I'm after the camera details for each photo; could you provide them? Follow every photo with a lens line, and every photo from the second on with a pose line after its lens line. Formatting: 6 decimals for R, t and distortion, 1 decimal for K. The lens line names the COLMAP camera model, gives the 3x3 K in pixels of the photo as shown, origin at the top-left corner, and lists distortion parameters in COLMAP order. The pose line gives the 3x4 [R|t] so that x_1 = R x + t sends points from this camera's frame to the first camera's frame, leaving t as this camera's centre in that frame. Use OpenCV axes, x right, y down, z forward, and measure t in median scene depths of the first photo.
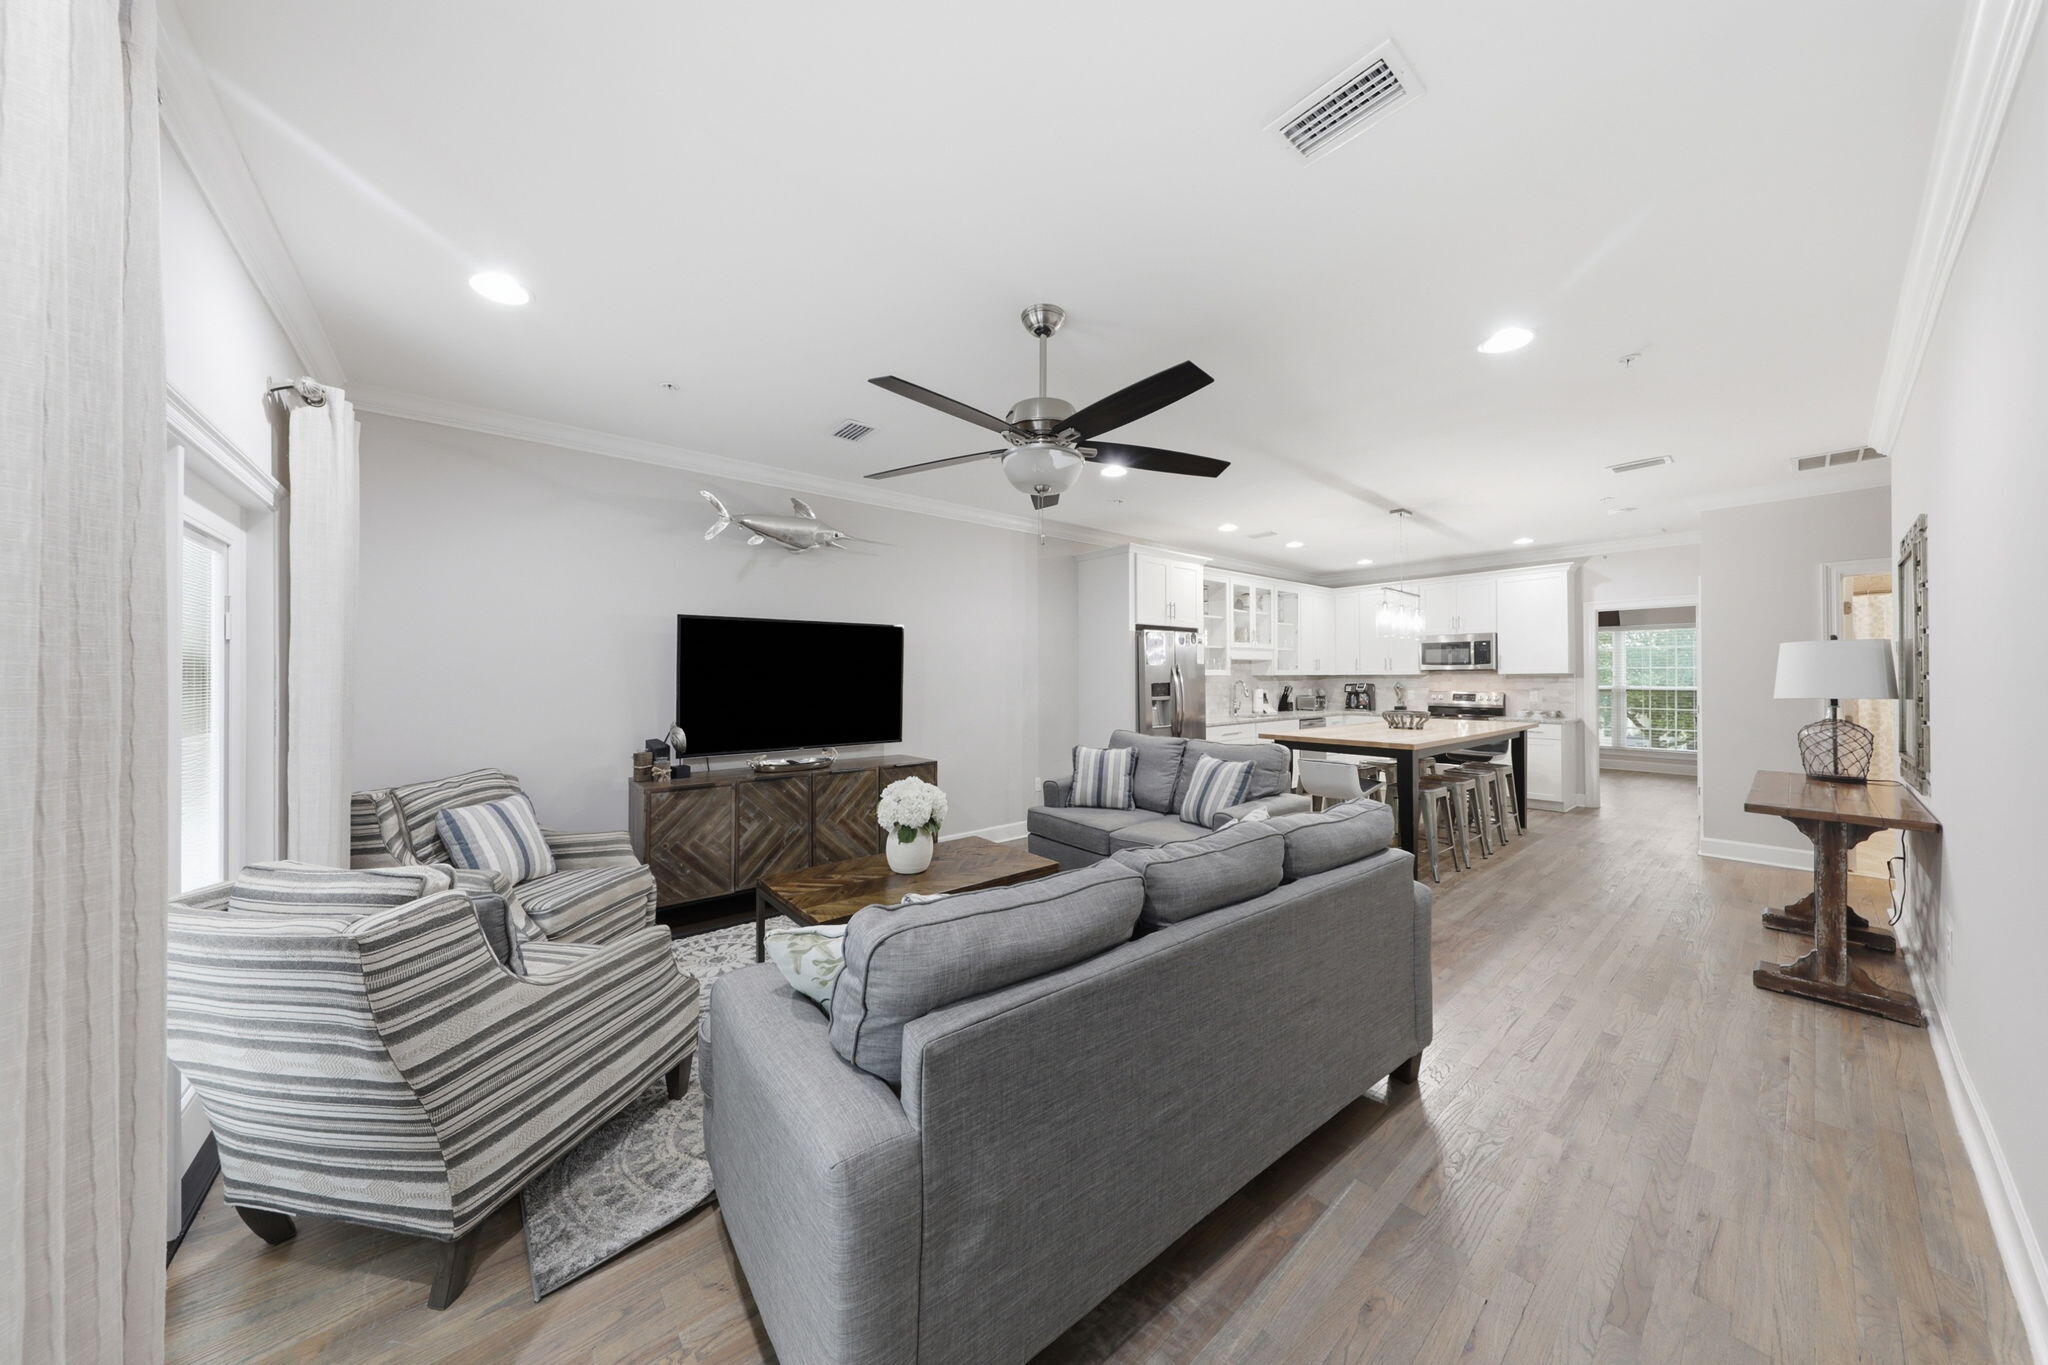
lens RADIAL K [[646.0, 0, 1024.0], [0, 646.0, 678.0], [0, 0, 1]] dist [0.003599, -0.001773]
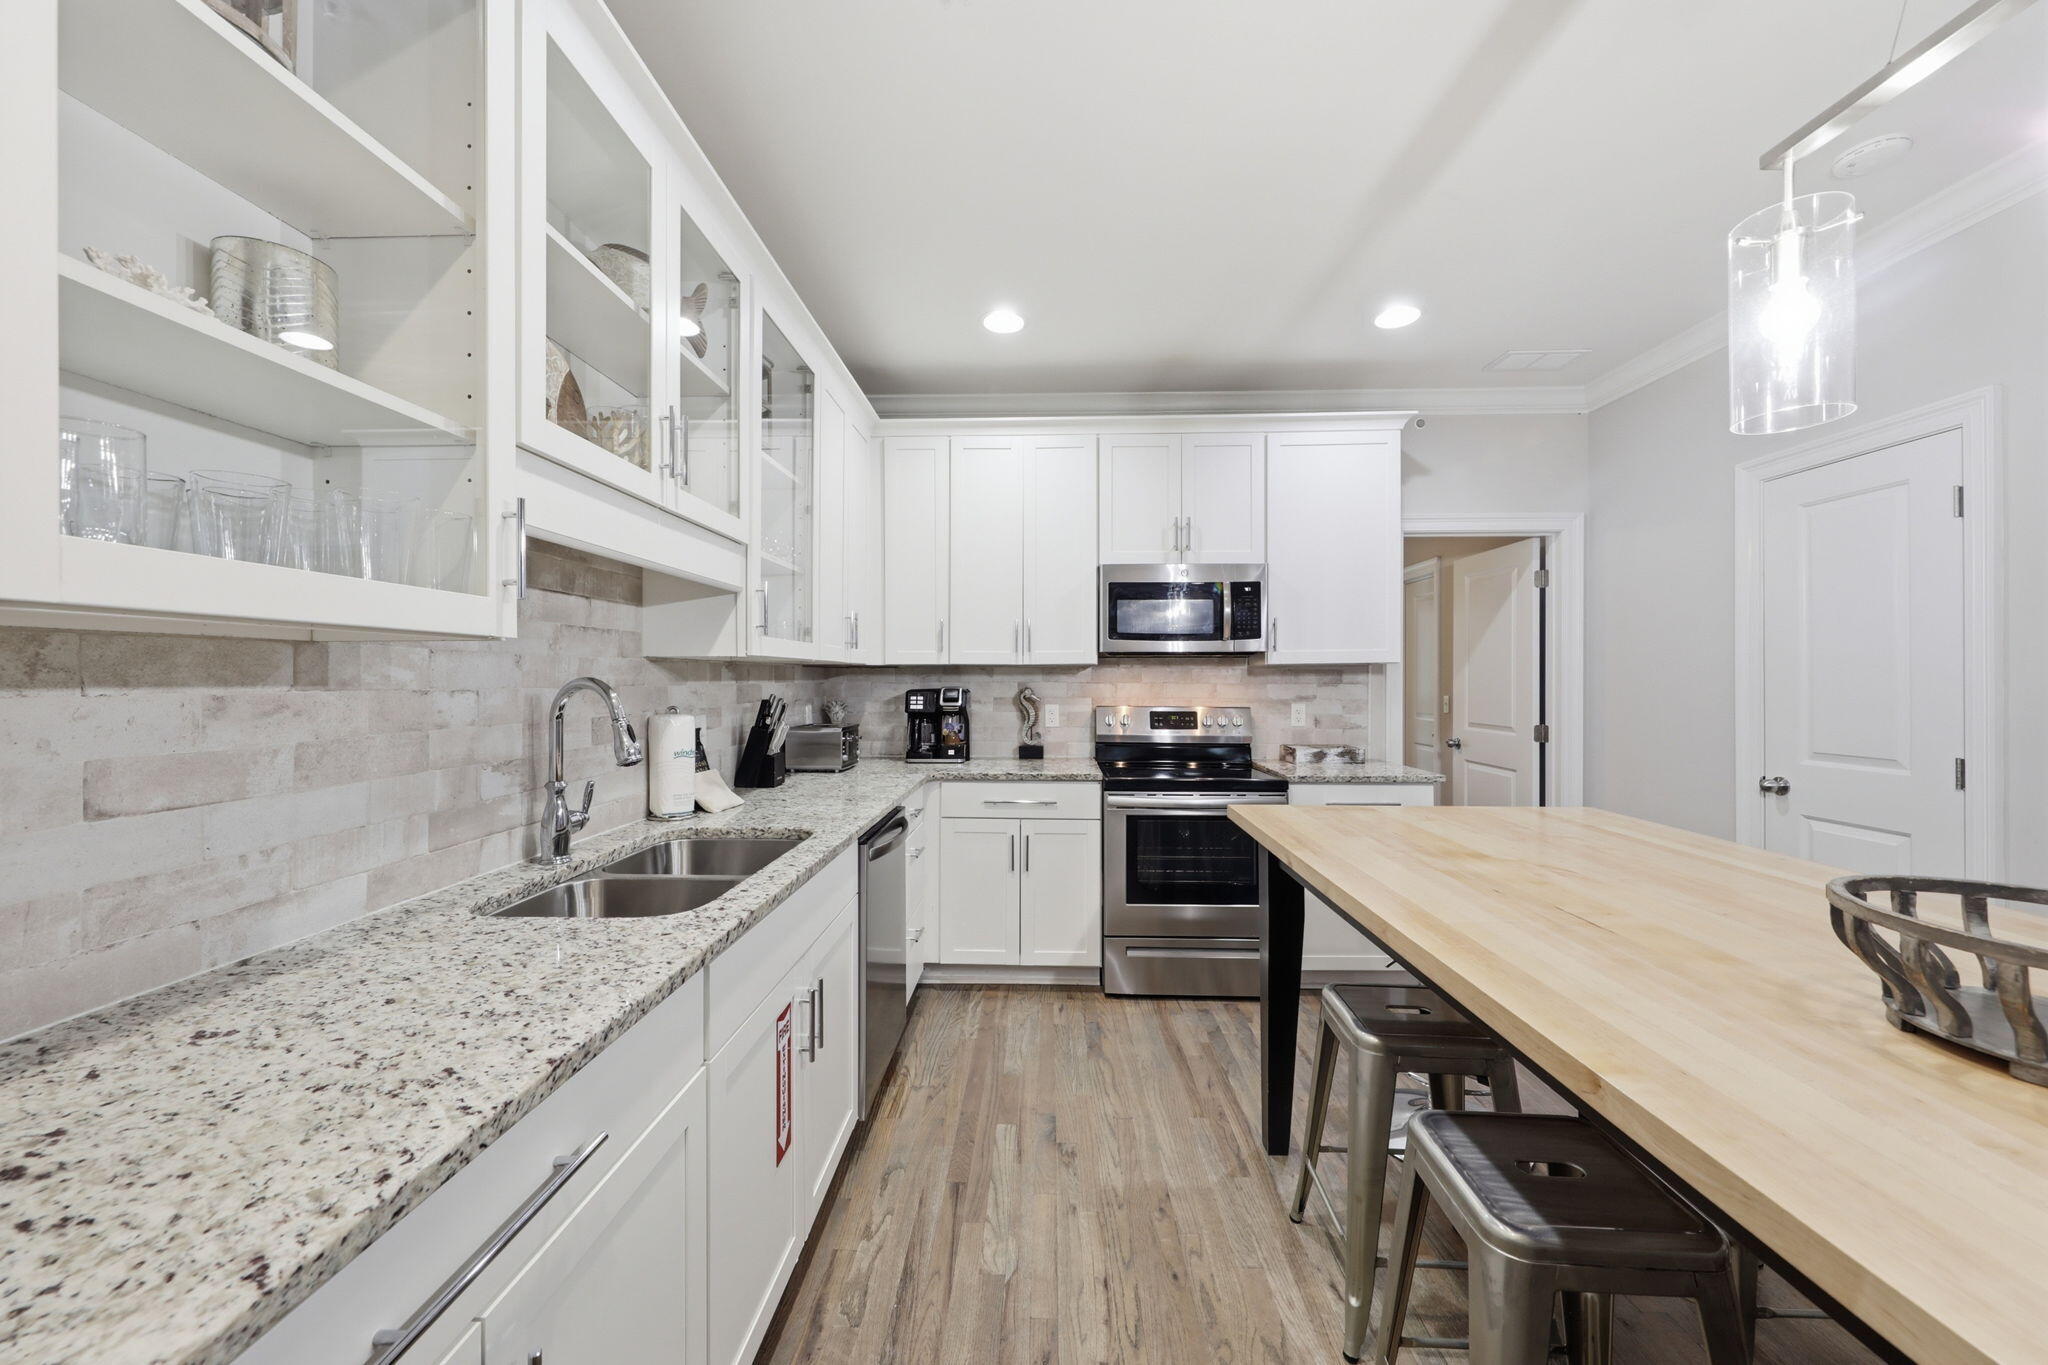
lens RADIAL K [[746.0, 0, 1020.7], [0, 746.0, 682.8], [0, 0, 1]] dist [0.000444, -0.000024]
pose [[0.660719, -0.000903, 0.750633, 0.262087], [-0.001496, 0.999996, 0.002520, 0.005093], [-0.750632, -0.002788, 0.660715, 0.785724]]
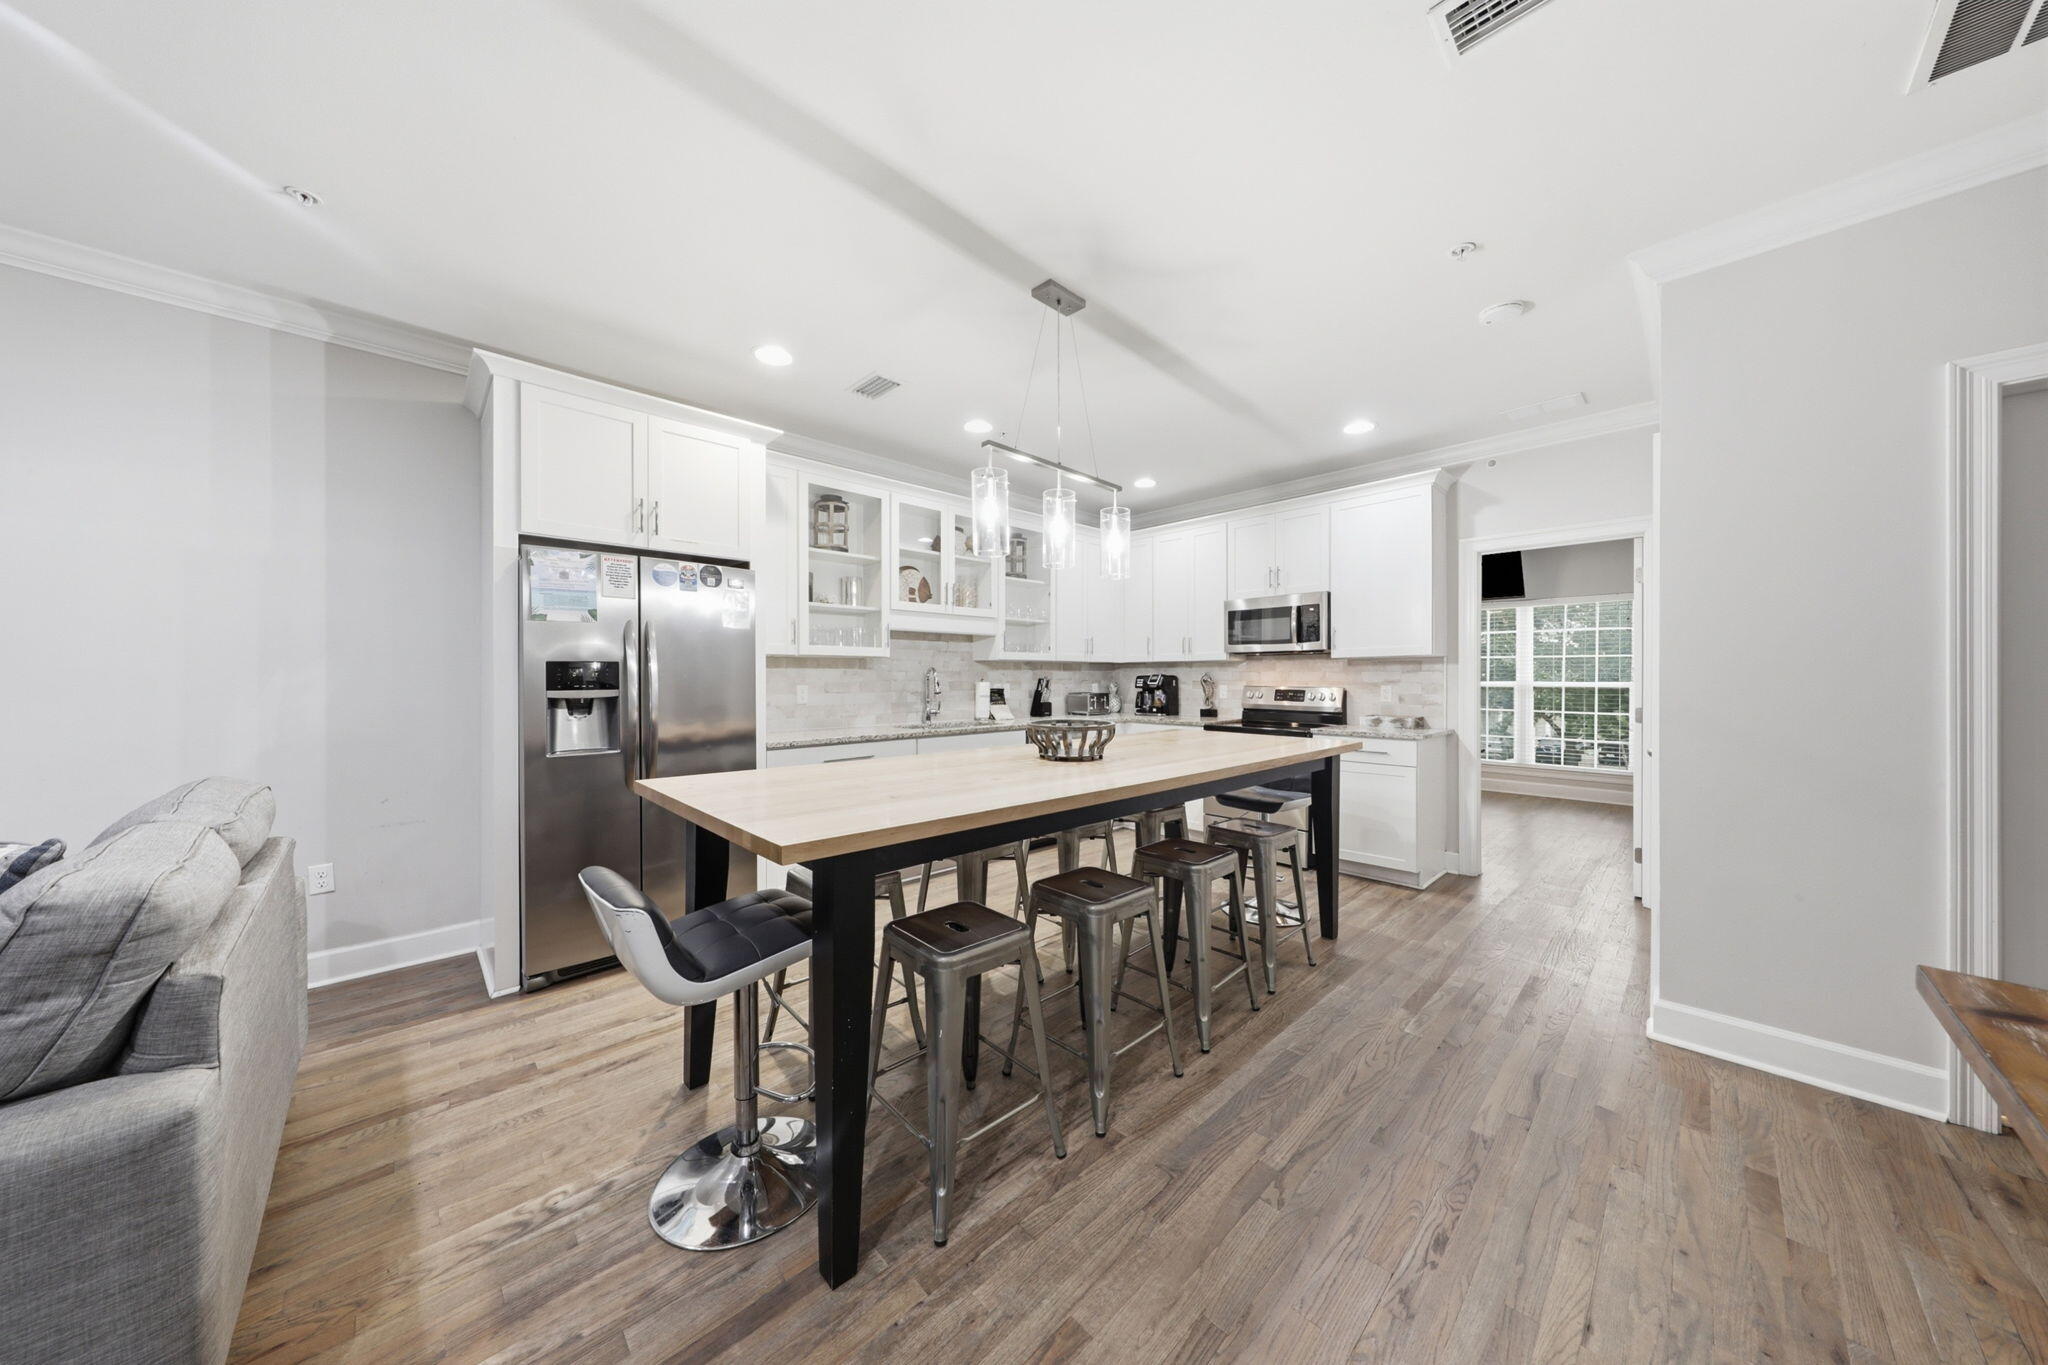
lens RADIAL K [[646.0, 0, 1024.0], [0, 646.0, 678.0], [0, 0, 1]] dist [0.003599, -0.001773]
pose [[0.997229, 0.003106, 0.074327, 0.384757], [-0.003244, 0.999993, 0.001734, 0.013098], [-0.074321, -0.001971, 0.997232, 0.395038]]
